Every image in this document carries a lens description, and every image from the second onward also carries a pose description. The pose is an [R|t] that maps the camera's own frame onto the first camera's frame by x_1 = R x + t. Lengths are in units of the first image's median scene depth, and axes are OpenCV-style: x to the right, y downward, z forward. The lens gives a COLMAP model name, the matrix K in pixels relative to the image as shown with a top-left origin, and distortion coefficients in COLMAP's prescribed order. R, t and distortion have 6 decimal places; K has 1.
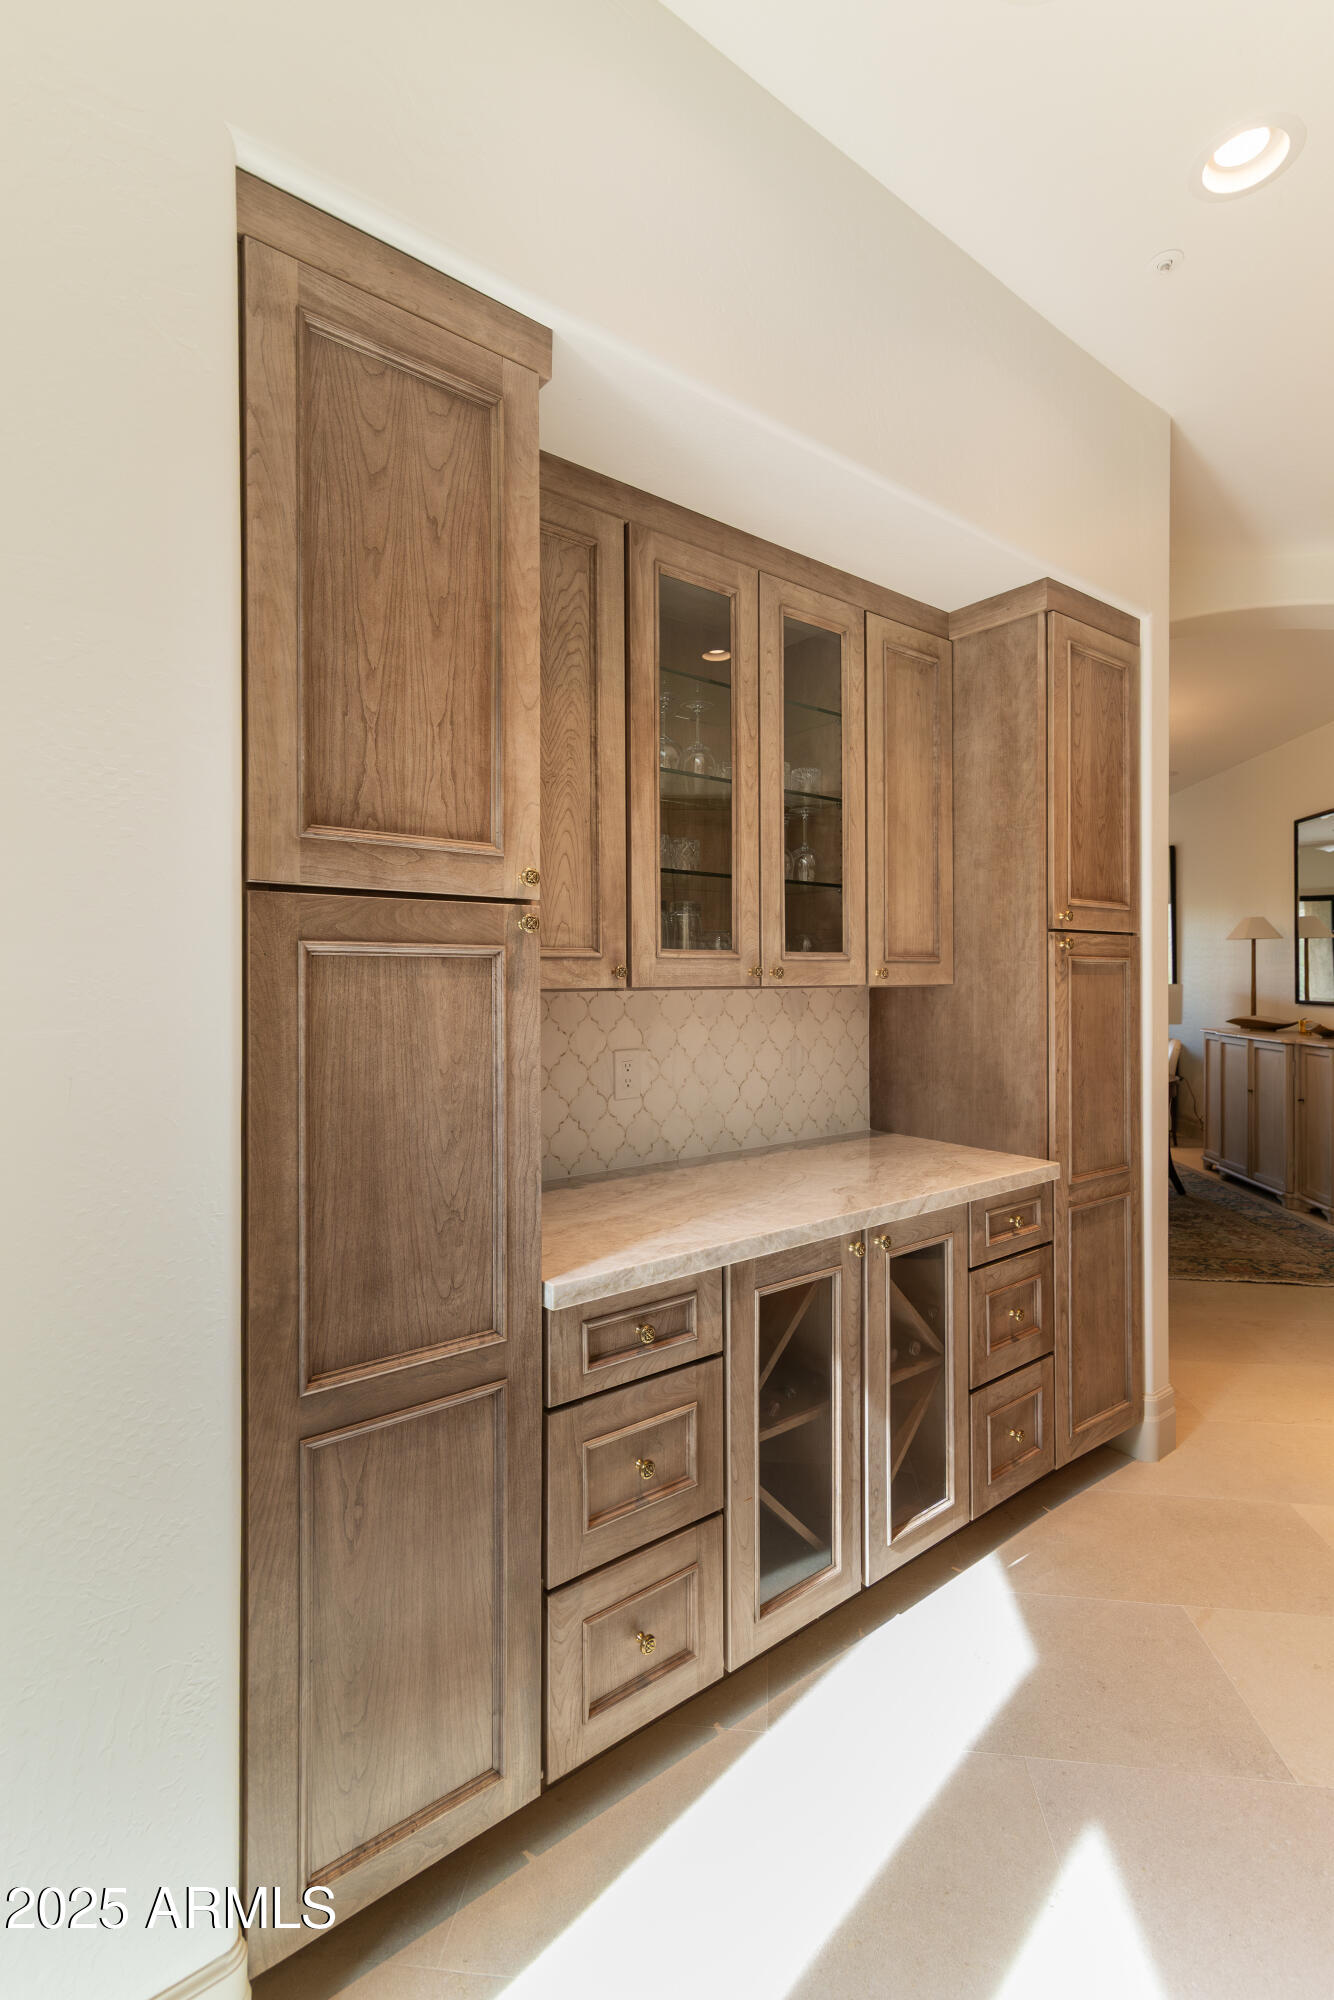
lens RADIAL K [[939.6, 0, 670.0], [0, 939.6, 975.1], [0, 0, 1]] dist [0.012429, -0.000374]
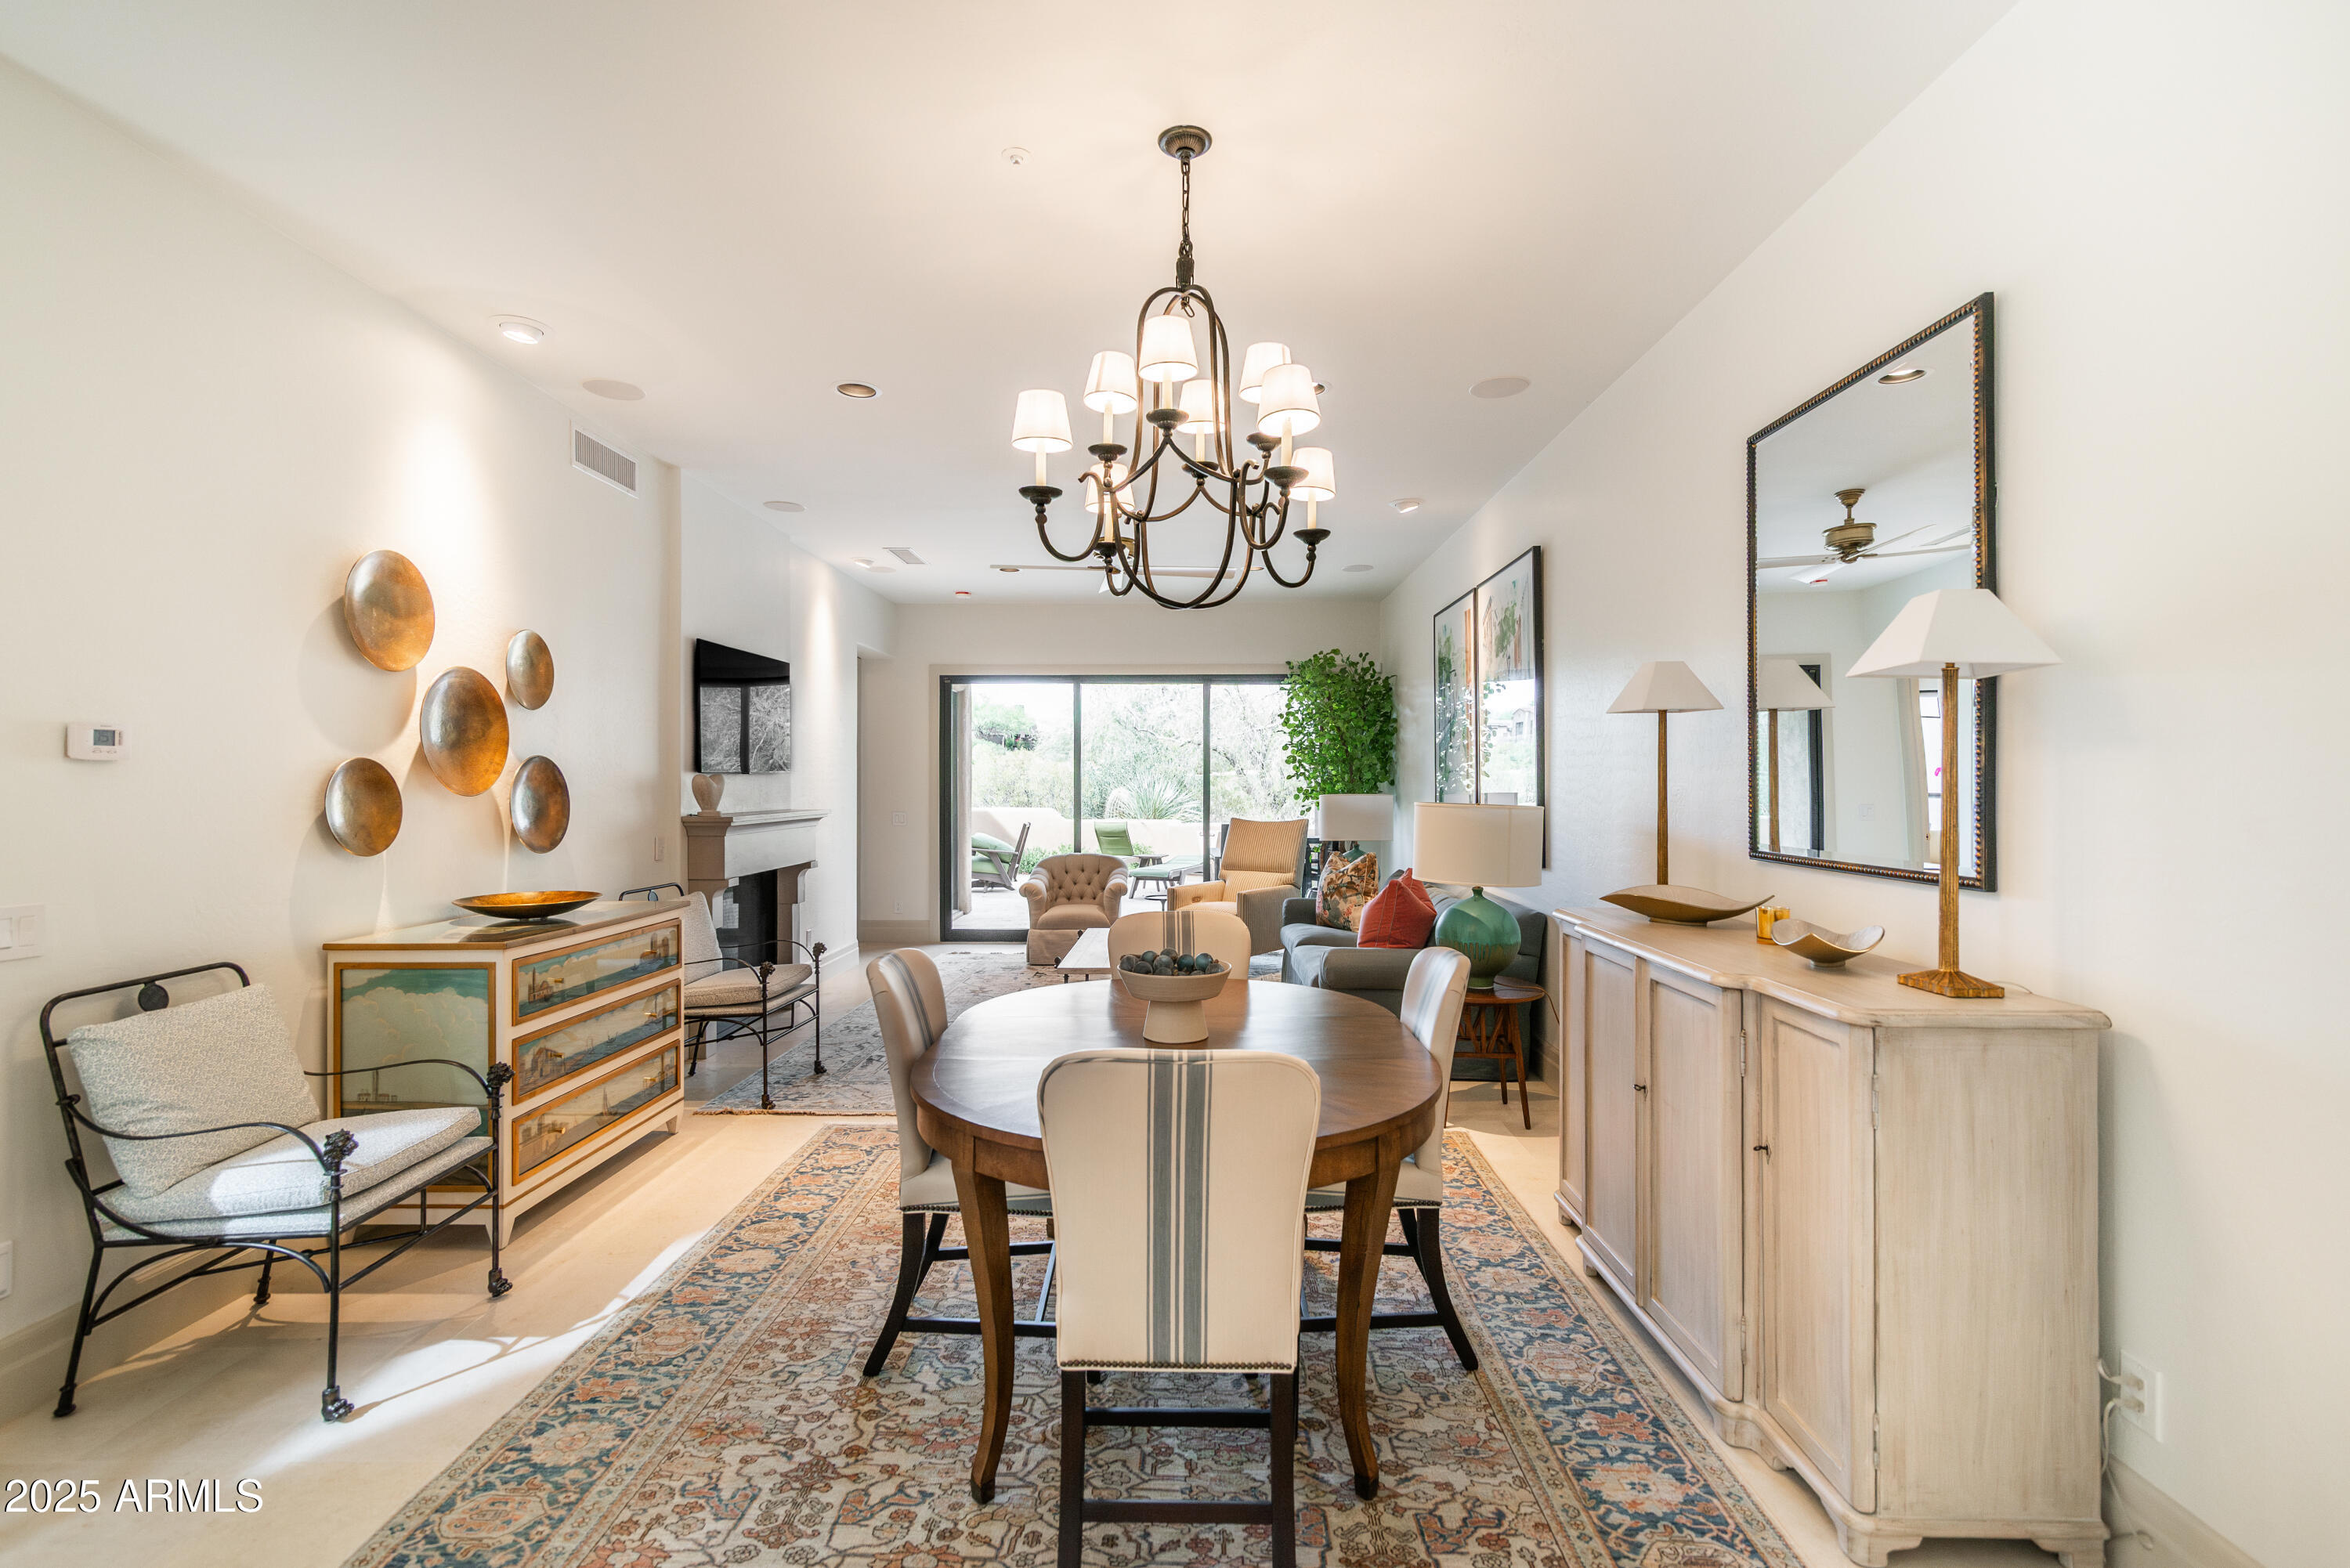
lens RADIAL K [[1072.9, 0, 1179.2], [0, 1072.9, 773.6], [0, 0, 1]] dist [0.014472, -0.000627]
pose [[0.995761, 0.004633, 0.091858, 0.351961], [-0.003879, 0.999957, -0.008388, -0.004104], [-0.091893, 0.007996, 0.995737, 0.525530]]
